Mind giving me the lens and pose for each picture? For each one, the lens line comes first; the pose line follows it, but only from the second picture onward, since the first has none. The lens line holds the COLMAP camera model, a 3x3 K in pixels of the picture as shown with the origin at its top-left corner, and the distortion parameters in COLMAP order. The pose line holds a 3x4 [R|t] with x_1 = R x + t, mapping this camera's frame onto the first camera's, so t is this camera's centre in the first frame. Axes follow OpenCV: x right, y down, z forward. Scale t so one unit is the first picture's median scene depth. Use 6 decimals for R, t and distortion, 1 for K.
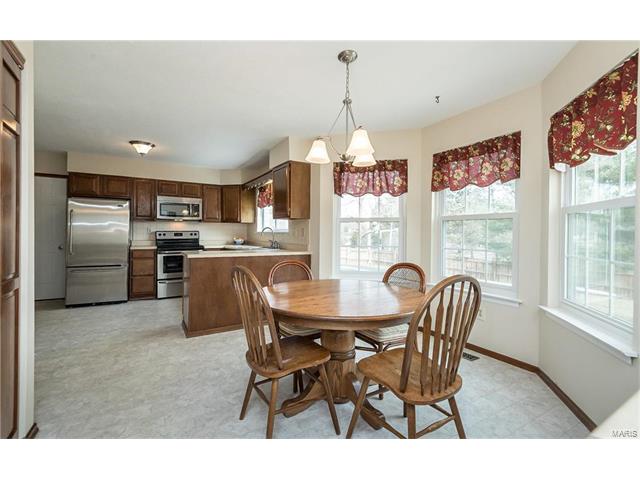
lens RADIAL K [[294.2, 0, 323.8], [0, 294.2, 230.3], [0, 0, 1]] dist [0.013254, -0.010455]
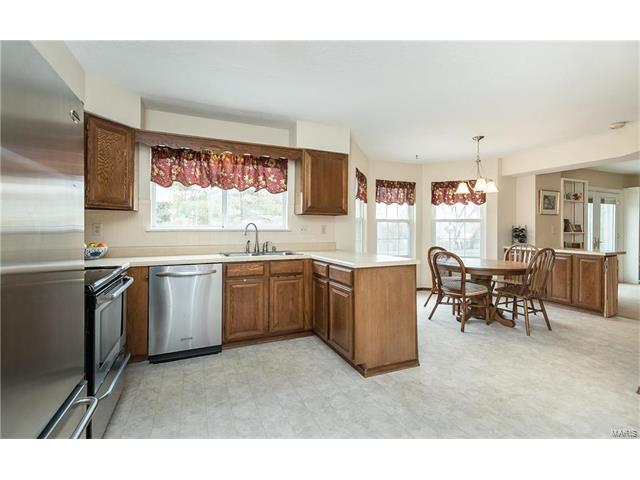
lens RADIAL K [[294.2, 0, 310.7], [0, 294.2, 229.2], [0, 0, 1]] dist [0.013254, -0.010455]
pose [[0.135032, 0.000626, 0.990841, -0.783084], [-0.000986, 0.999999, -0.000497, 0.004662], [-0.990841, -0.000910, 0.135033, 0.729730]]
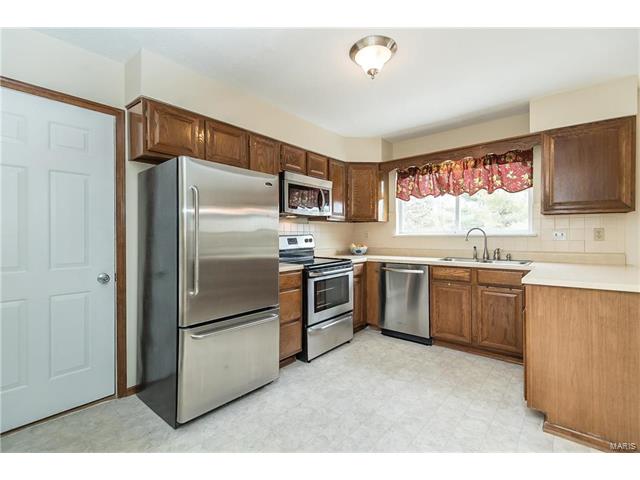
lens RADIAL K [[294.2, 0, 314.4], [0, 294.2, 238.6], [0, 0, 1]] dist [0.013254, -0.010455]
pose [[0.953210, -0.008618, 0.302185, -0.674446], [0.006191, 0.999940, 0.008987, 0.005388], [-0.302244, -0.006696, 0.953207, 0.466357]]
